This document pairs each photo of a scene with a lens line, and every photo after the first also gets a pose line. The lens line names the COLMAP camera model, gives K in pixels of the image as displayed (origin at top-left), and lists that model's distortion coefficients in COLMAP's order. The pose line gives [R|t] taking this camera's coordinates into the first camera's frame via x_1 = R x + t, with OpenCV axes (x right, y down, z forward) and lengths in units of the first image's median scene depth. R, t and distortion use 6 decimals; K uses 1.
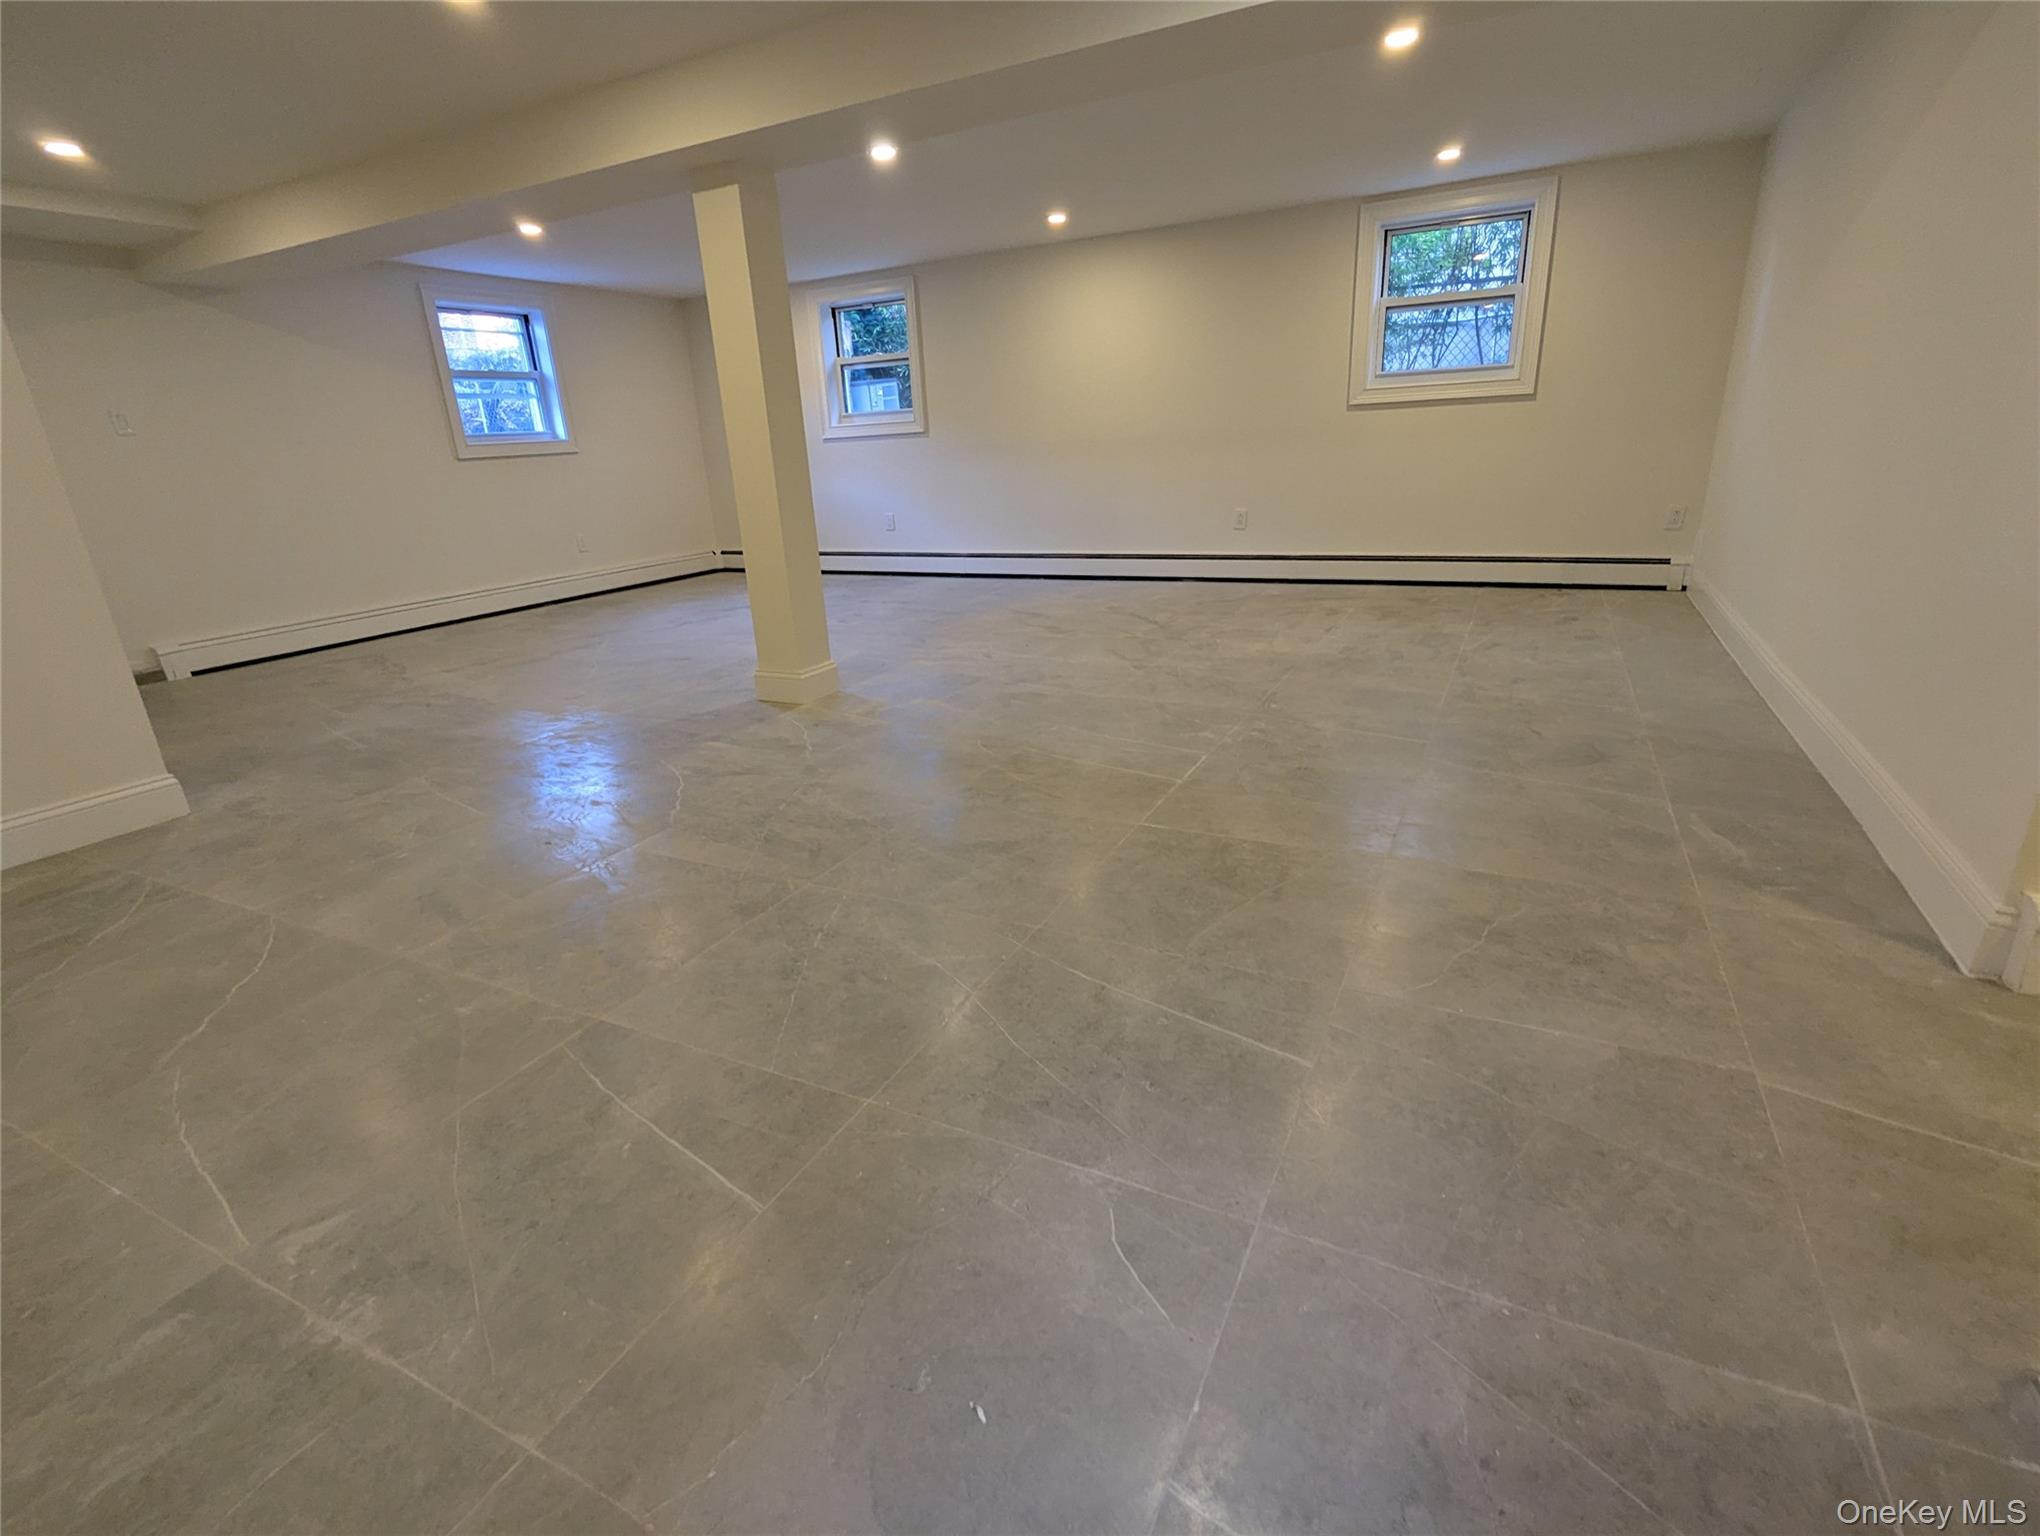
lens RADIAL K [[968.8, 0, 1013.9], [0, 968.8, 770.5], [0, 0, 1]] dist [-0.002315, 0.003333]
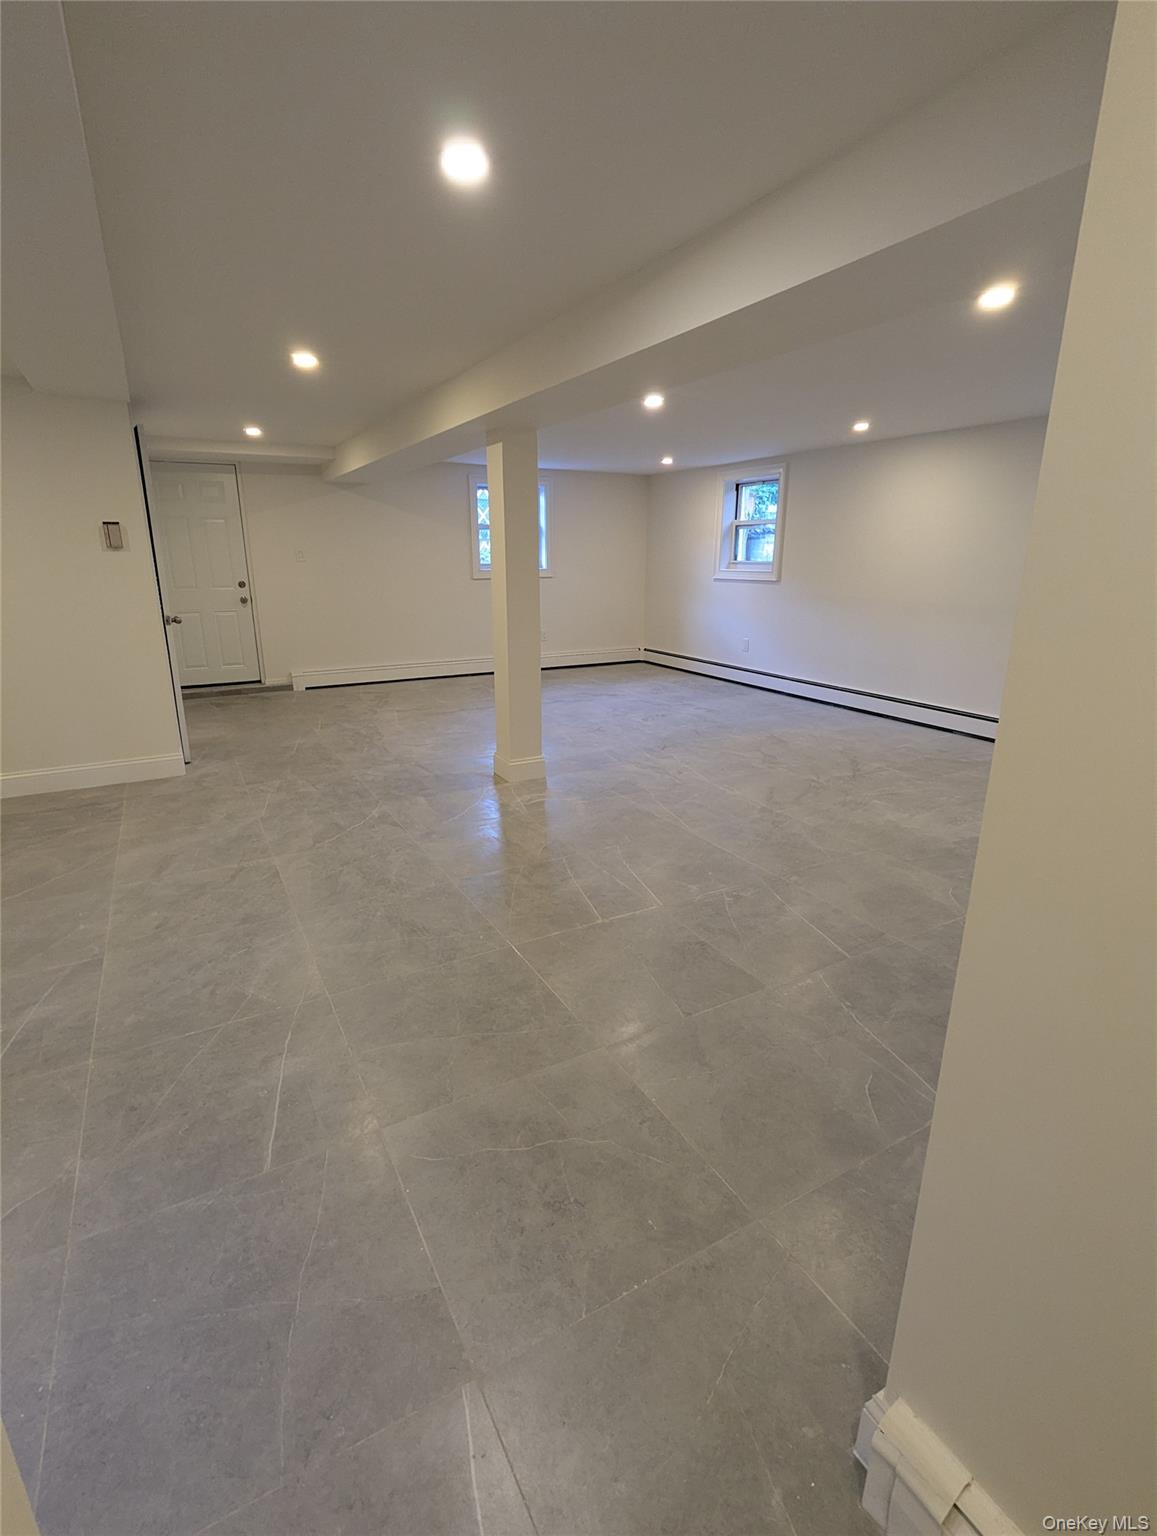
lens RADIAL K [[729.5, 0, 578.9], [0, 729.5, 765.7], [0, 0, 1]] dist [-0.002315, 0.003333]
pose [[0.833661, 0.206098, -0.512380, 0.510121], [-0.222810, 0.974418, 0.029427, -0.178835], [0.505337, 0.089631, 0.858254, 0.136703]]
